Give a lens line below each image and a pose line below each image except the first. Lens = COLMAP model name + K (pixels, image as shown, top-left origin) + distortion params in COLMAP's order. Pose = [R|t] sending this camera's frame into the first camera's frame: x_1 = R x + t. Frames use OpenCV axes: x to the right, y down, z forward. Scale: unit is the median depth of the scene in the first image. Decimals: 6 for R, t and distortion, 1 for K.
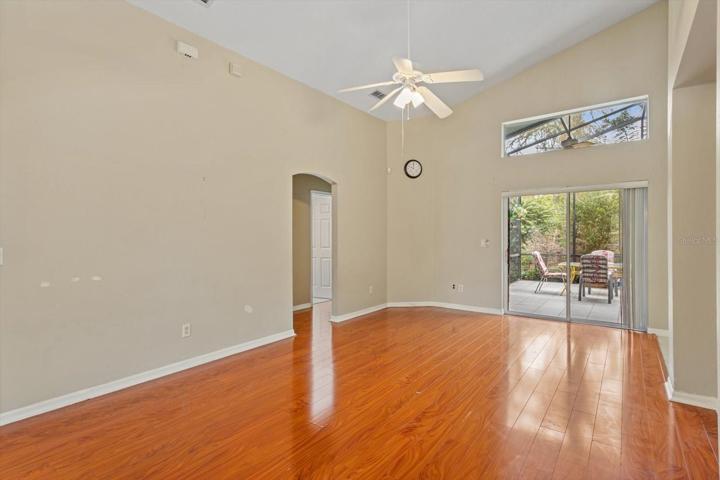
lens RADIAL K [[331.7, 0, 358.1], [0, 331.7, 229.6], [0, 0, 1]] dist [-0.000062, 0.000675]
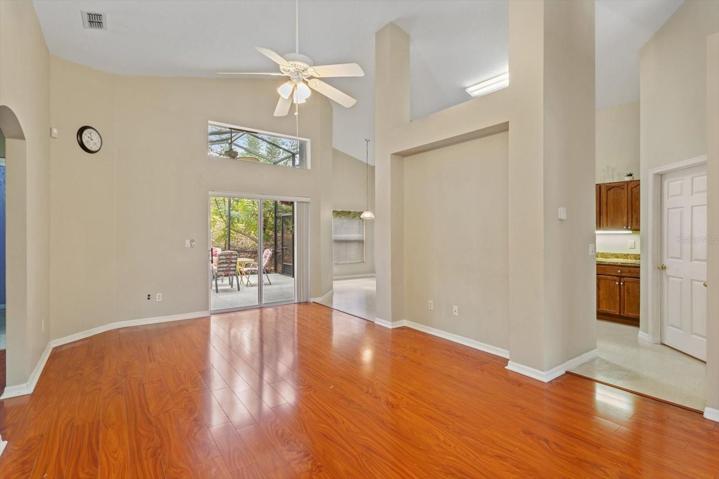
lens RADIAL K [[344.4, 0, 332.5], [0, 344.4, 236.3], [0, 0, 1]] dist [-0.000103, 0.000105]
pose [[0.318928, -0.001920, 0.947777, -0.464018], [-0.020894, 0.999741, 0.009056, 0.004504], [-0.947549, -0.022691, 0.318805, 0.364144]]
